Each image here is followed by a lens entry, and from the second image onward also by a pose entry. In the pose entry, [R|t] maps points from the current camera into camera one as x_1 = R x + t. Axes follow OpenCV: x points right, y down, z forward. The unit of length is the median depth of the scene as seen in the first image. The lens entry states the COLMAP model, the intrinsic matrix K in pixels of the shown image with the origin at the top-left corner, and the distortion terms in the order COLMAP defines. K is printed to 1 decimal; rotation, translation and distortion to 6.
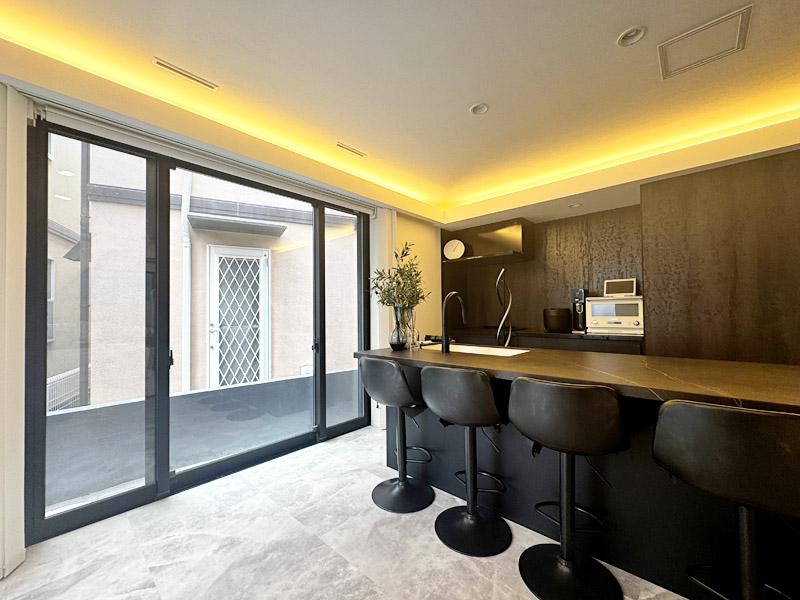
lens RADIAL K [[320.7, 0, 397.2], [0, 320.7, 308.7], [0, 0, 1]] dist [-0.002404, 0.000004]
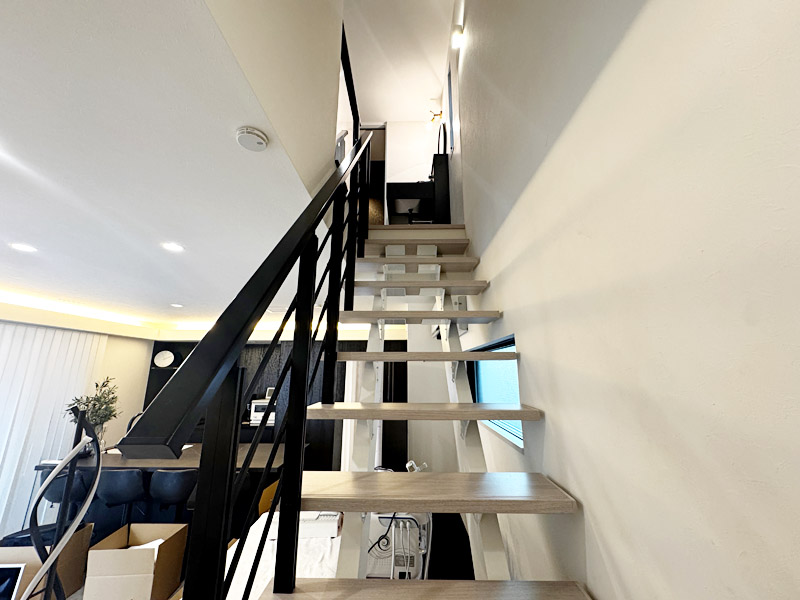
lens RADIAL K [[320.7, 0, 399.2], [0, 320.7, 296.8], [0, 0, 1]] dist [-0.002404, 0.000004]
pose [[0.744716, 0.163626, 0.647011, 0.012380], [-0.014756, 0.973278, -0.229153, -0.219730], [-0.667218, 0.161107, 0.727231, -0.896641]]
